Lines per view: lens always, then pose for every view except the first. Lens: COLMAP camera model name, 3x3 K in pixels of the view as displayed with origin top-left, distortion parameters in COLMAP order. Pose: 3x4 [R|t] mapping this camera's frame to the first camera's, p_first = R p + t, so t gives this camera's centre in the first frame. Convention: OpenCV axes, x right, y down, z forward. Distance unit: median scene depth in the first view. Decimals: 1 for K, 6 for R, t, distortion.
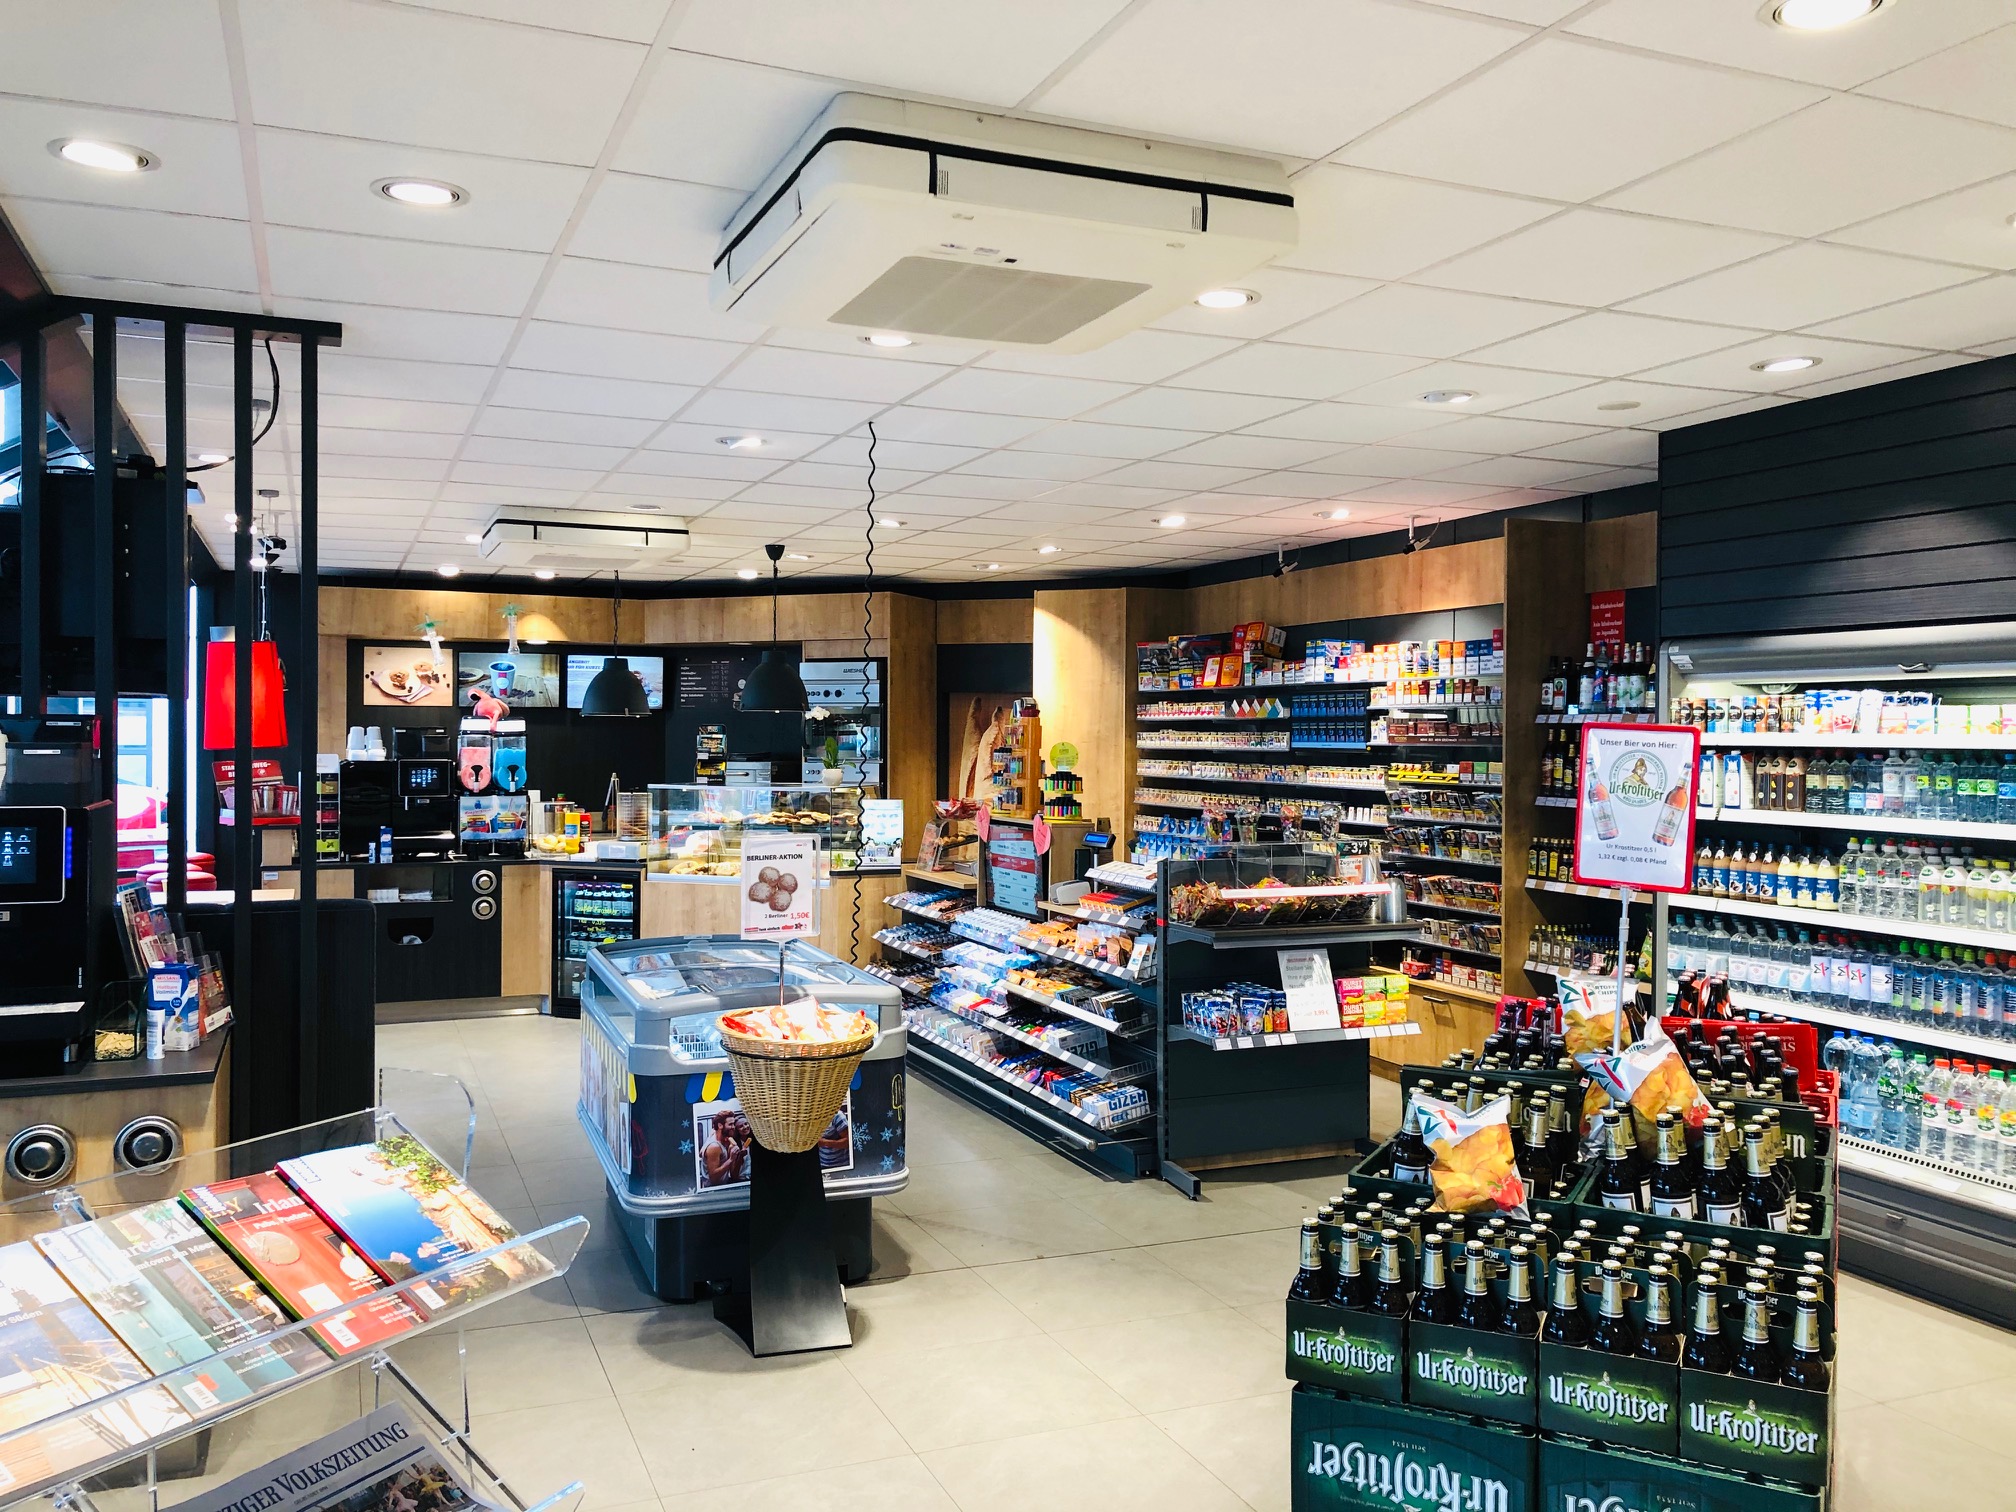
lens RADIAL K [[1654.3, 0, 1016.2], [0, 1654.3, 743.8], [0, 0, 1]] dist [0.067012, -0.072991]
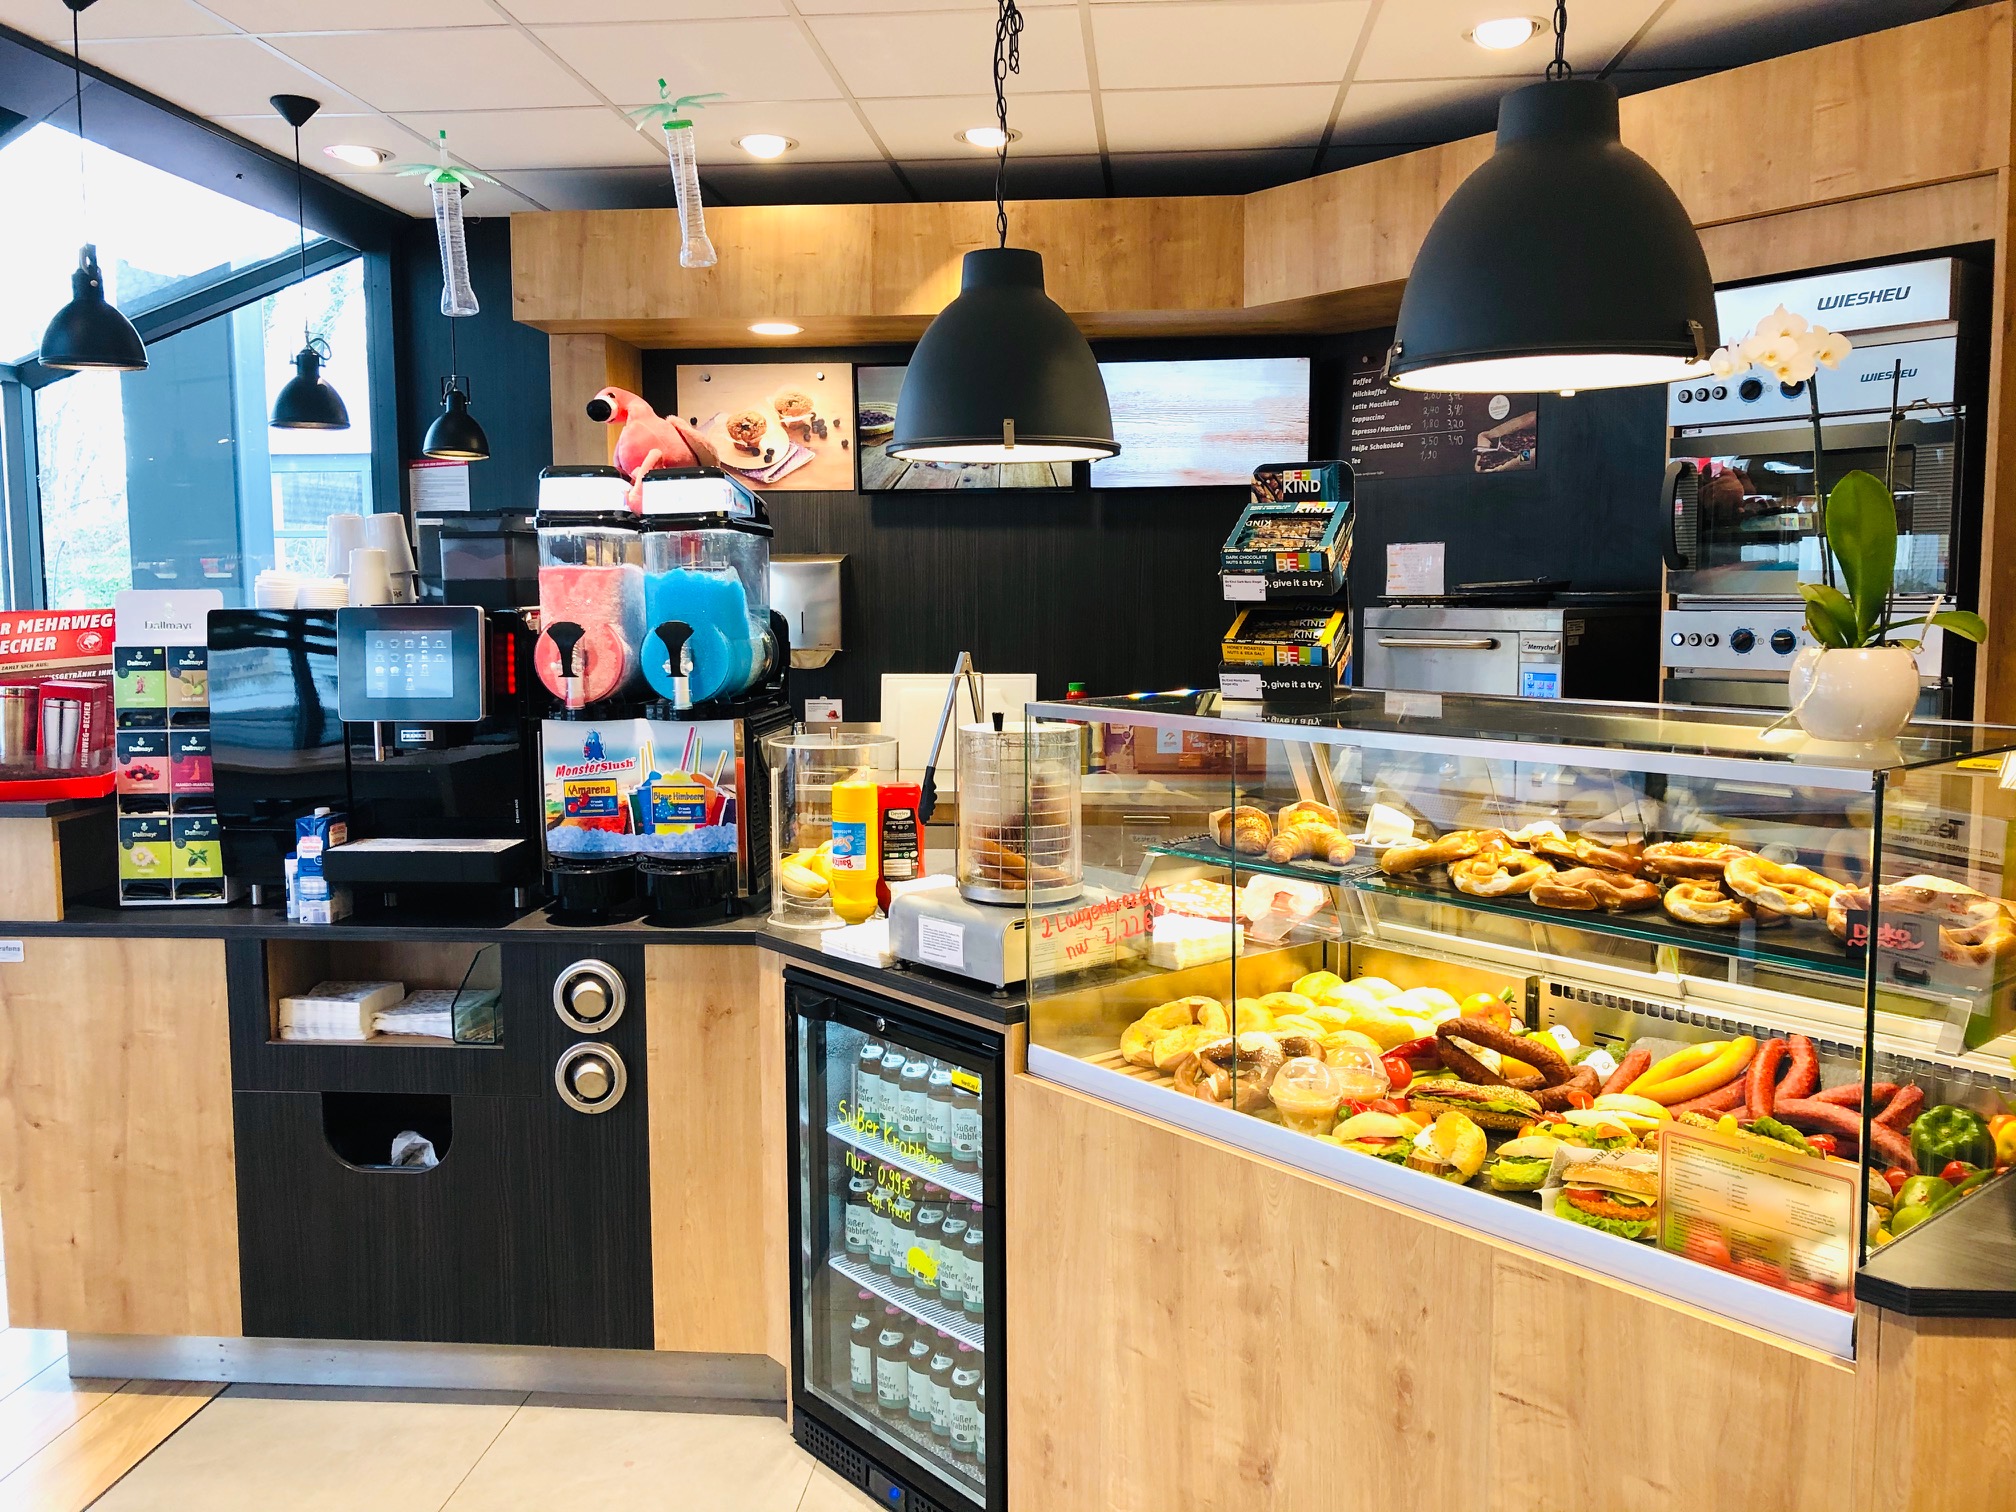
lens RADIAL K [[1654.3, 0, 1025.0], [0, 1654.3, 736.1], [0, 0, 1]] dist [0.067012, -0.072991]
pose [[0.886314, 0.032468, -0.461945, -0.102602], [0.008203, 0.996282, 0.085763, 0.007876], [0.463011, -0.079803, 0.882752, 0.757189]]
